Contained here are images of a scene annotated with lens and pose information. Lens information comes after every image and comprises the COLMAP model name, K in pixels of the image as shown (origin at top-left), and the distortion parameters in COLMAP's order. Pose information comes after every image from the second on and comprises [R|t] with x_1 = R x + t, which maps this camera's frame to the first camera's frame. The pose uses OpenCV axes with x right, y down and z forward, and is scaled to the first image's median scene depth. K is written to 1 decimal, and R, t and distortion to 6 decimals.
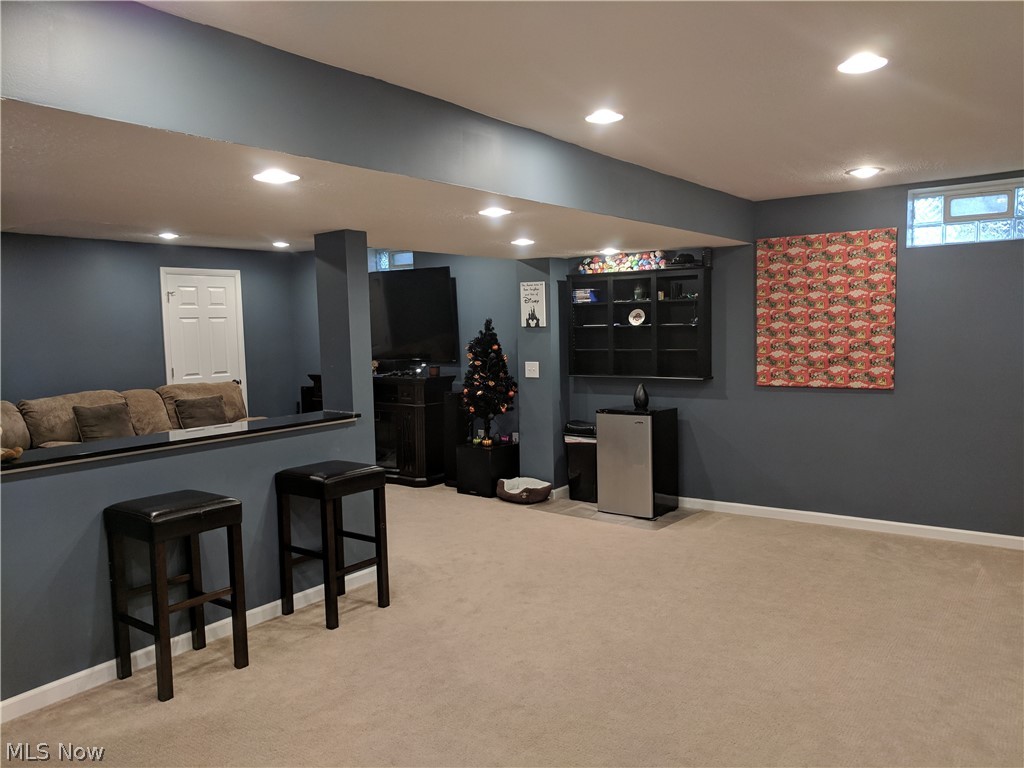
lens RADIAL K [[762.8, 0, 506.5], [0, 762.8, 379.1], [0, 0, 1]] dist [-0.000771, 0.008152]
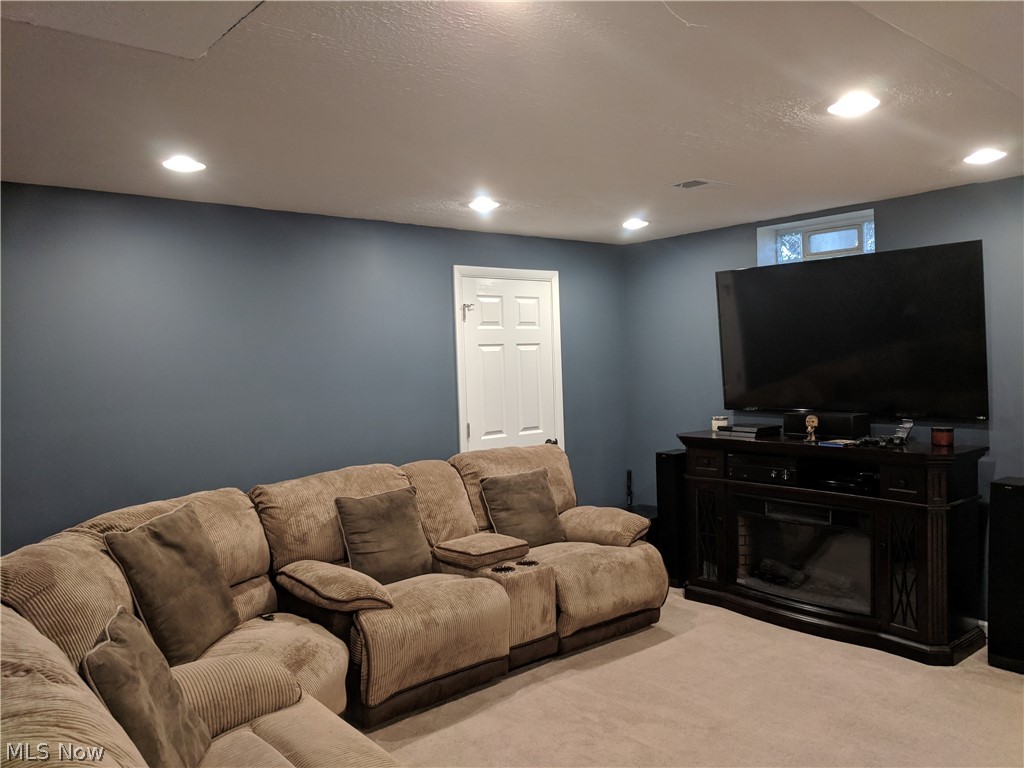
lens RADIAL K [[762.8, 0, 515.8], [0, 762.8, 388.3], [0, 0, 1]] dist [-0.000771, 0.008152]
pose [[0.971673, 0.000085, -0.236330, -0.262485], [-0.005504, 0.999737, -0.022269, -0.031705], [0.236266, 0.022939, 0.971418, 0.411412]]
